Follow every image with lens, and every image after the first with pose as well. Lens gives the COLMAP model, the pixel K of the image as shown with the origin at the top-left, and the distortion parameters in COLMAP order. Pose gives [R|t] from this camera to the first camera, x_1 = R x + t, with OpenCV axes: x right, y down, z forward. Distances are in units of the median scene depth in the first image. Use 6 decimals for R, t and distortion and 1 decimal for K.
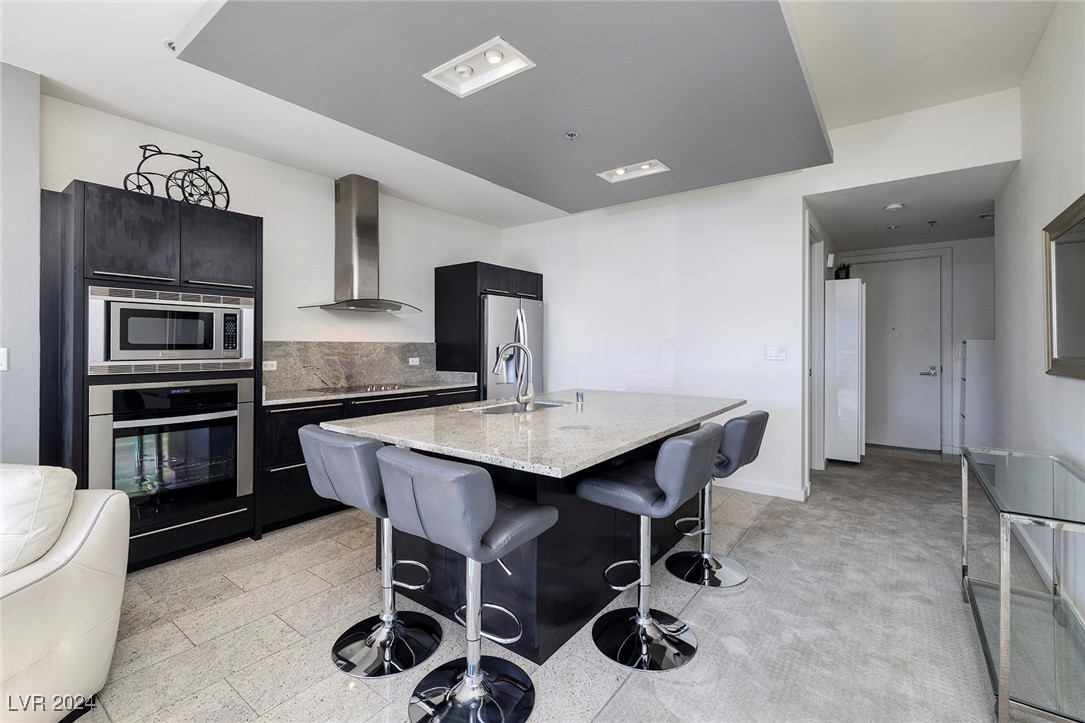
lens RADIAL K [[471.5, 0, 545.7], [0, 471.5, 347.9], [0, 0, 1]] dist [0.002006, 0.000210]
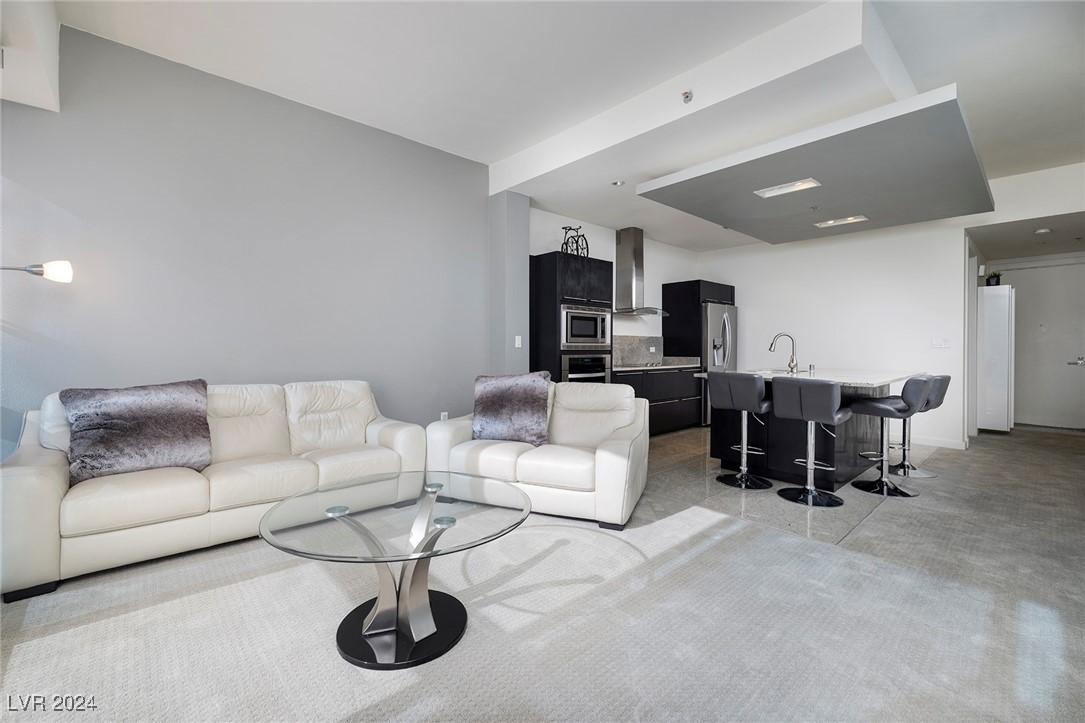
lens RADIAL K [[467.1, 0, 548.1], [0, 467.1, 350.7], [0, 0, 1]] dist [0.009697, -0.000301]
pose [[0.985518, 0.003625, -0.169531, -0.429211], [-0.002984, 0.999987, 0.004035, 0.033425], [0.169544, -0.003471, 0.985517, -0.574640]]
